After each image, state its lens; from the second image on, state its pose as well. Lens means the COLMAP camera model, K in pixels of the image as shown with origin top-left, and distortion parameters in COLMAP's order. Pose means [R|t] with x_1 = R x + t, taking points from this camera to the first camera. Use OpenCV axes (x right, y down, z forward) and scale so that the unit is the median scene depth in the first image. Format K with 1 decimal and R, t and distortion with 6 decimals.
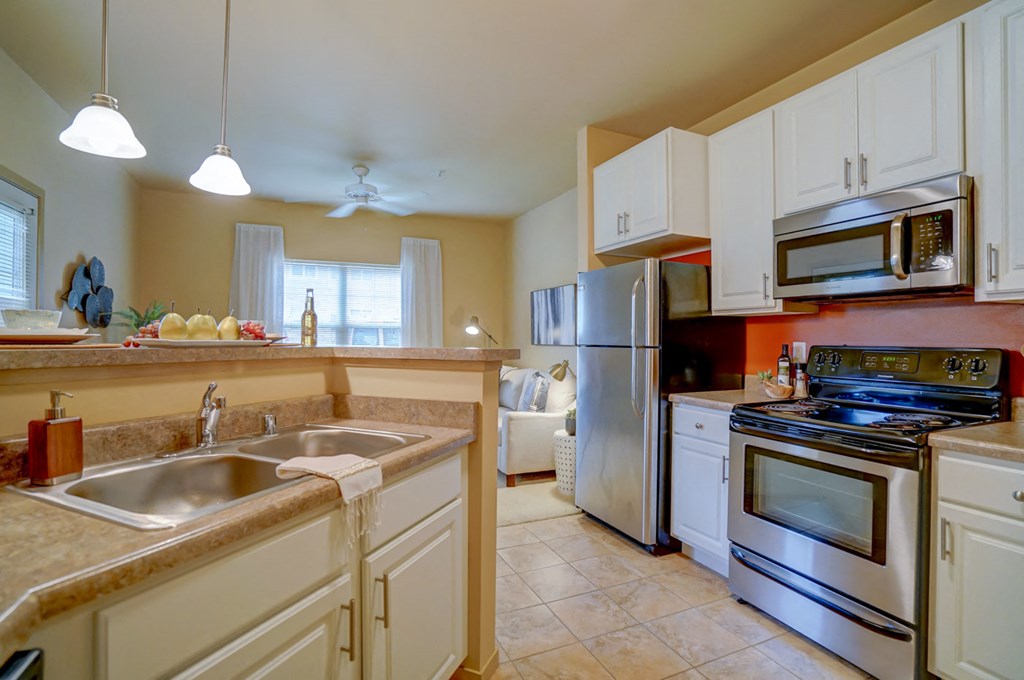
lens RADIAL K [[486.8, 0, 493.5], [0, 486.8, 338.7], [0, 0, 1]] dist [-0.022354, 0.000271]
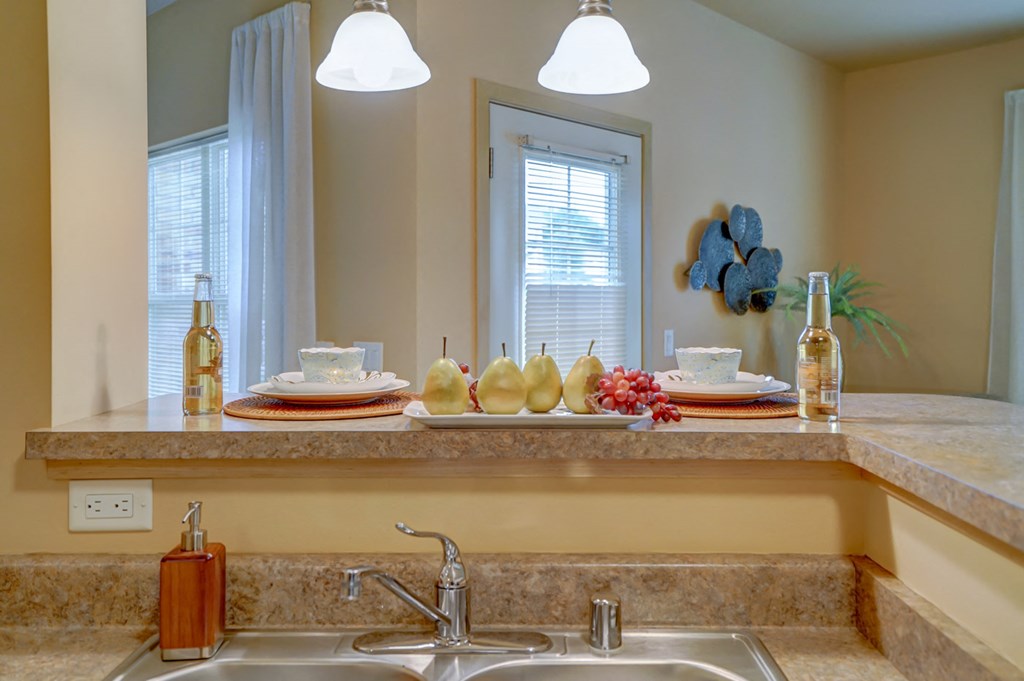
lens RADIAL K [[824.1, 0, 514.6], [0, 824.1, 306.6], [0, 0, 1]] dist [0.036345, 0.005692]
pose [[0.404429, -0.000600, -0.914569, 0.086800], [0.012137, 0.999915, 0.004711, -0.052836], [0.914489, -0.013005, 0.404402, 0.335250]]
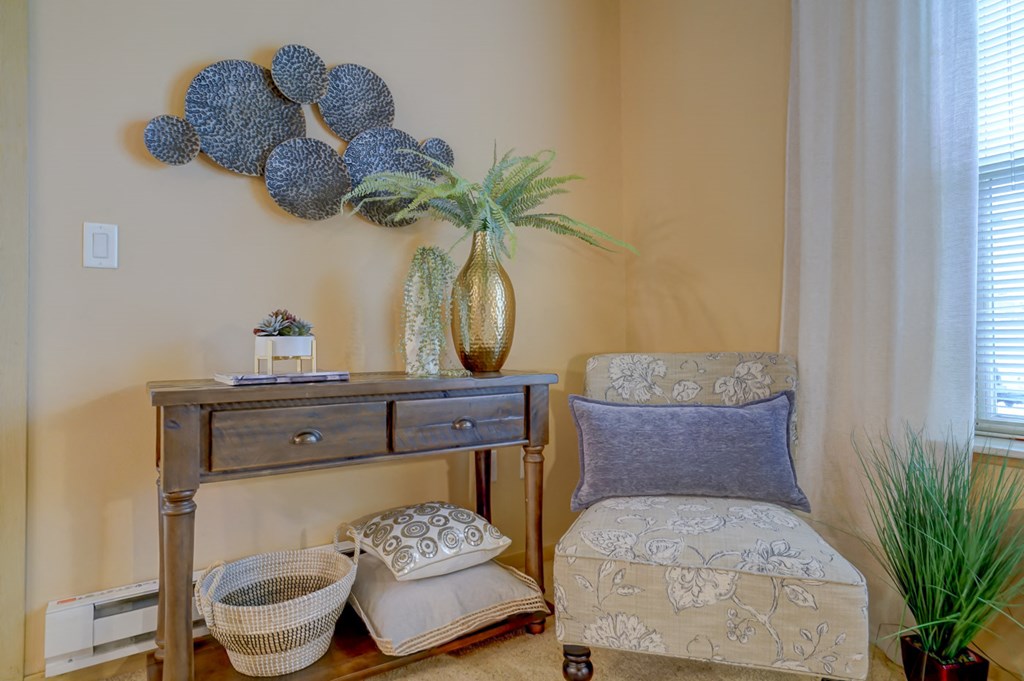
lens RADIAL K [[594.0, 0, 507.2], [0, 594.0, 314.1], [0, 0, 1]] dist [-0.010319, 0.000260]
pose [[0.190657, -0.035940, -0.980999, -0.365094], [0.012205, 0.999339, -0.034240, 0.101831], [0.981581, -0.005445, 0.190969, 1.331803]]
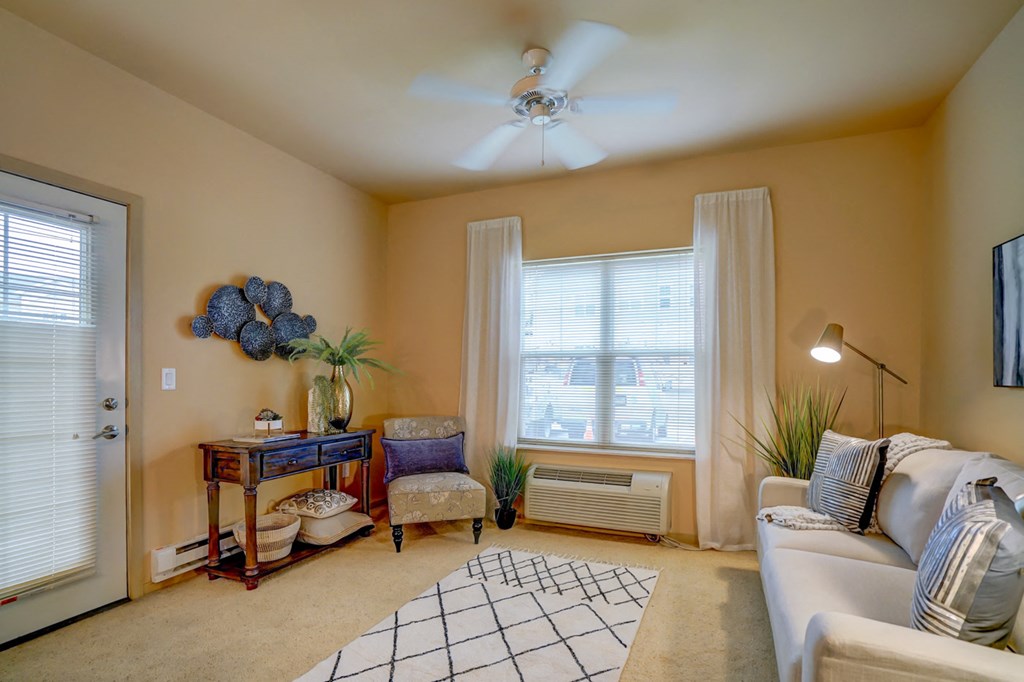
lens RADIAL K [[485.2, 0, 515.8], [0, 485.2, 382.5], [0, 0, 1]] dist [-0.034062, 0.000191]
pose [[0.708645, 0.012583, -0.705453, 0.133363], [-0.000565, 0.999851, 0.017266, 0.006043], [0.705565, -0.011837, 0.708546, 0.891630]]
